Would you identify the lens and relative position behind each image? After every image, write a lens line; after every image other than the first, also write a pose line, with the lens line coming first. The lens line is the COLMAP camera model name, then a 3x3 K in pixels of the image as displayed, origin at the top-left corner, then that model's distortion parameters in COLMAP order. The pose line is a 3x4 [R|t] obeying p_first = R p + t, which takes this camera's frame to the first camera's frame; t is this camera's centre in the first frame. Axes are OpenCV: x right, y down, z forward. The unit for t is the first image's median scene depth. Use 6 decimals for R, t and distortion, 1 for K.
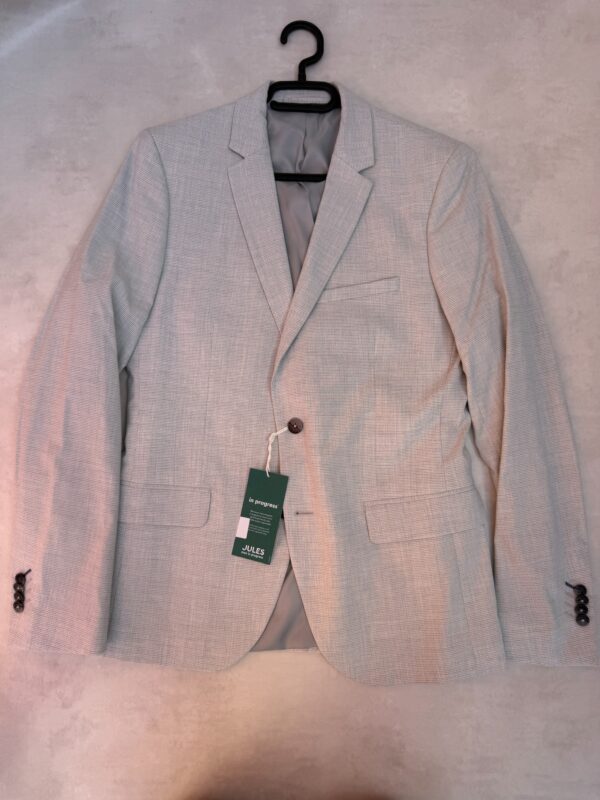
lens RADIAL K [[614.2, 0, 295.2], [0, 614.2, 403.0], [0, 0, 1]] dist [0.027732, -0.010861]
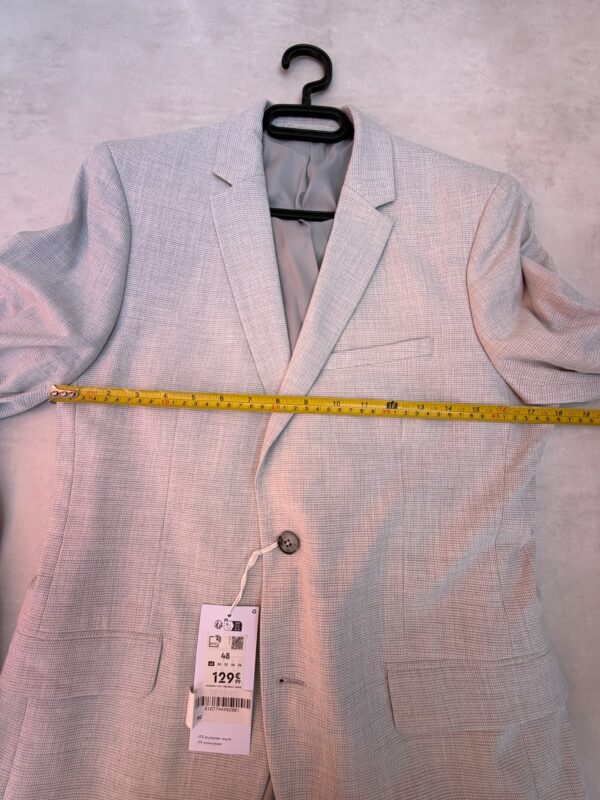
lens RADIAL K [[322.5, 0, 295.7], [0, 322.5, 405.0], [0, 0, 1]] dist [0.002333, 0.002041]
pose [[0.999744, 0.022451, 0.002758, 0.004919], [-0.022309, 0.998792, -0.043773, -0.104755], [-0.003738, 0.043701, 0.999038, 0.624608]]
